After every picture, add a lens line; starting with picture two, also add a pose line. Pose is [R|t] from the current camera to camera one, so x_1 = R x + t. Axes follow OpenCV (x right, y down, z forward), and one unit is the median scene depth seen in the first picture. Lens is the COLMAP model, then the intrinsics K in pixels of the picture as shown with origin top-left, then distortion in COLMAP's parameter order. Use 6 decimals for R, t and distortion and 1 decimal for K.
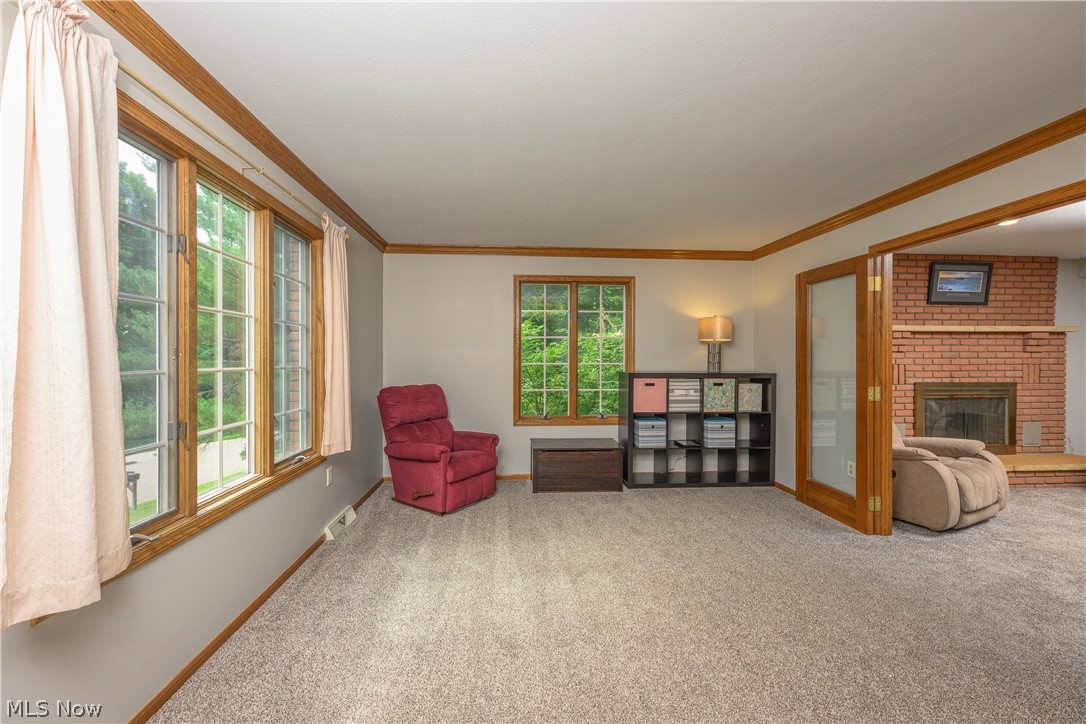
lens RADIAL K [[440.3, 0, 541.3], [0, 440.3, 357.0], [0, 0, 1]] dist [-0.000568, -0.000133]
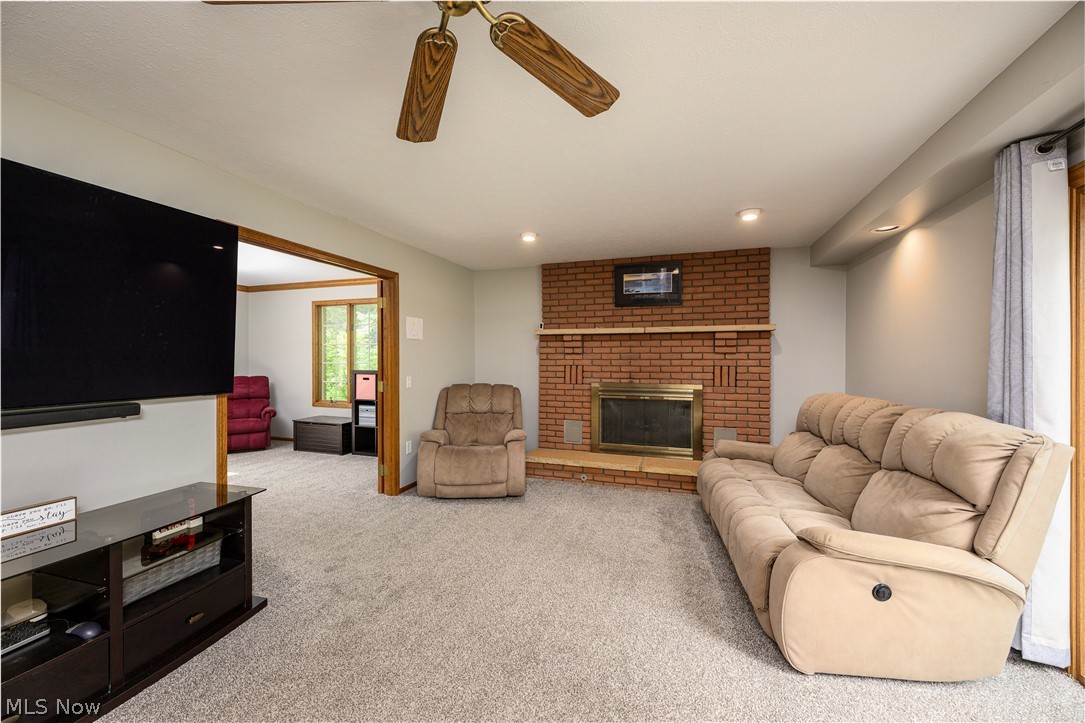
lens RADIAL K [[428.4, 0, 560.1], [0, 428.4, 358.4], [0, 0, 1]] dist [0.002009, 0.000189]
pose [[0.920677, 0.000401, -0.390325, 1.280695], [-0.000548, 1.000000, -0.000264, 0.000231], [0.390325, 0.000457, 0.920677, 0.027743]]
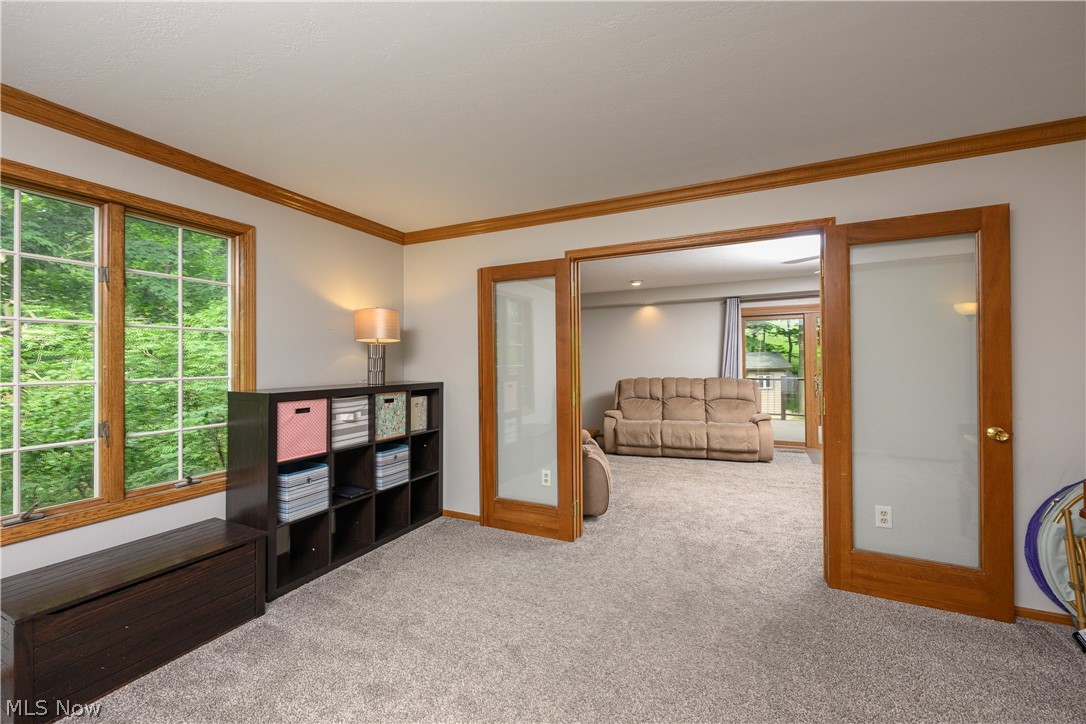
lens RADIAL K [[440.3, 0, 541.3], [0, 440.3, 357.0], [0, 0, 1]] dist [-0.000568, -0.000133]
pose [[0.496145, 0.003439, 0.868233, -0.111696], [0.010081, 0.999902, -0.009722, -0.001309], [-0.868181, 0.013577, 0.496061, 0.412761]]
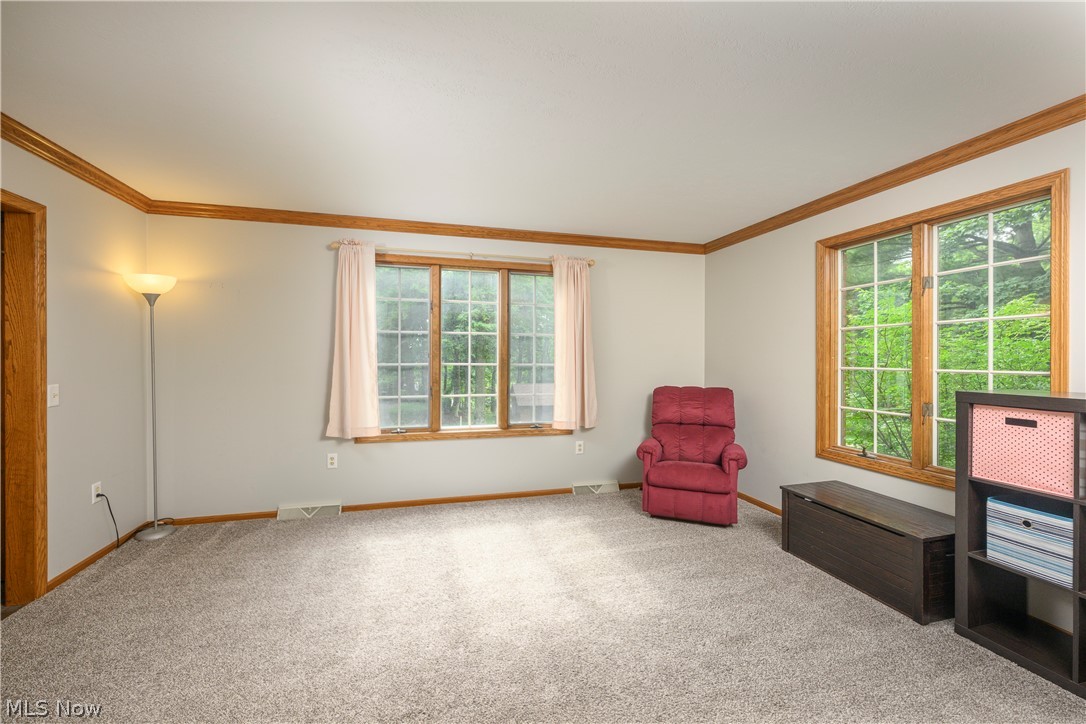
lens RADIAL K [[441.3, 0, 543.0], [0, 441.3, 362.0], [0, 0, 1]] dist [-0.000950, -0.000071]
pose [[0.191955, 0.008794, -0.981364, 0.567110], [-0.005526, 0.999954, 0.007880, 0.002778], [0.981388, 0.003910, 0.191995, 0.455112]]
